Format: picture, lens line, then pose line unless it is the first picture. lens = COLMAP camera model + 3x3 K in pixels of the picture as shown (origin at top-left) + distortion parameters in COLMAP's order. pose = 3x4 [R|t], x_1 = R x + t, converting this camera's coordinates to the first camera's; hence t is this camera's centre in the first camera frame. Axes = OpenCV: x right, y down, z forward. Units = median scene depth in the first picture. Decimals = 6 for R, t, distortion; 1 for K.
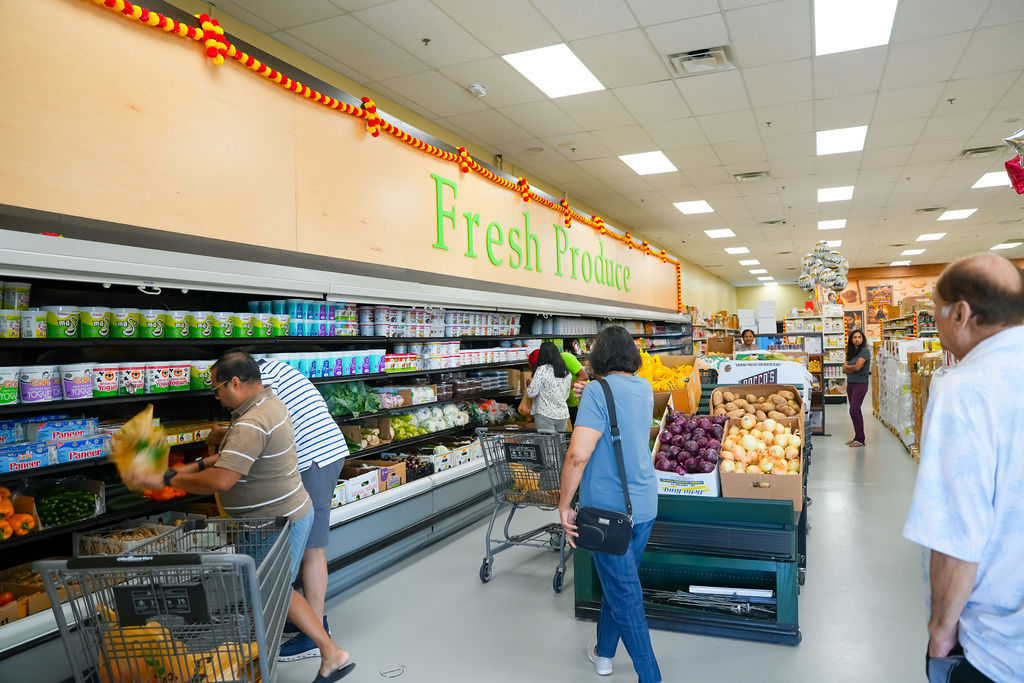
lens RADIAL K [[707.9, 0, 512.0], [0, 707.9, 341.5], [0, 0, 1]] dist [-0.122896, 0.107585]
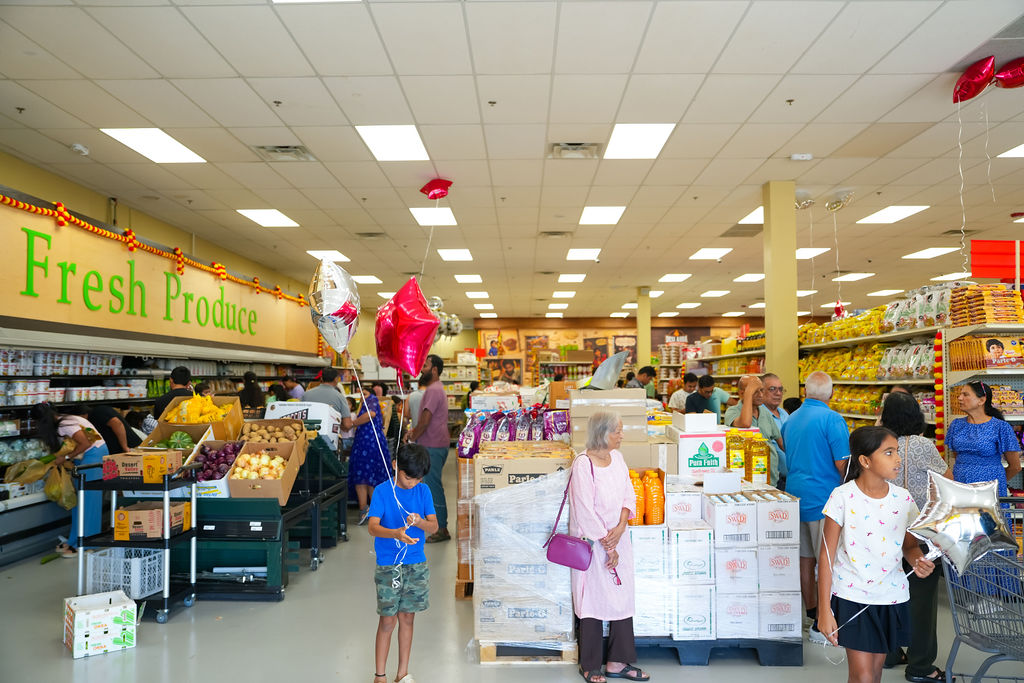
lens RADIAL K [[803.2, 0, 512.0], [0, 803.2, 341.5], [0, 0, 1]] dist [-0.079543, 0.099566]
pose [[0.919215, 0.044685, 0.391213, 0.117609], [-0.024198, 0.998073, -0.057145, -0.008144], [-0.393012, 0.043062, 0.918524, -0.449441]]
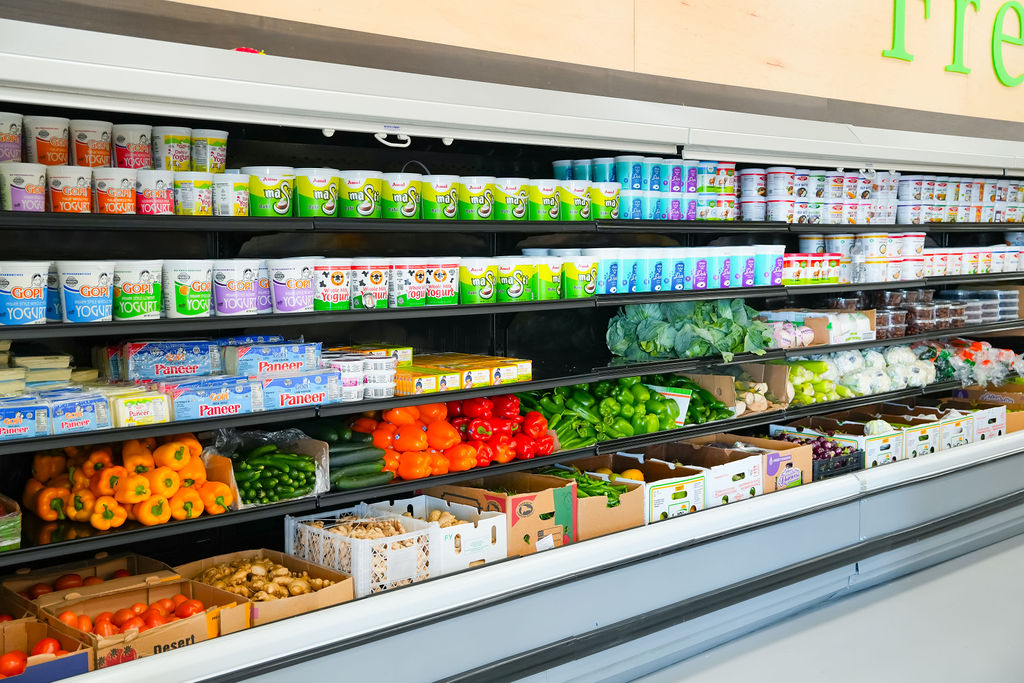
lens RADIAL K [[1173.7, 0, 512.0], [0, 1173.7, 341.5], [0, 0, 1]] dist [0.063753, 0.048365]
pose [[0.919044, 0.052153, -0.390689, -0.006450], [-0.015697, 0.995264, 0.095932, 0.000889], [0.393842, -0.082033, 0.915510, 0.038951]]
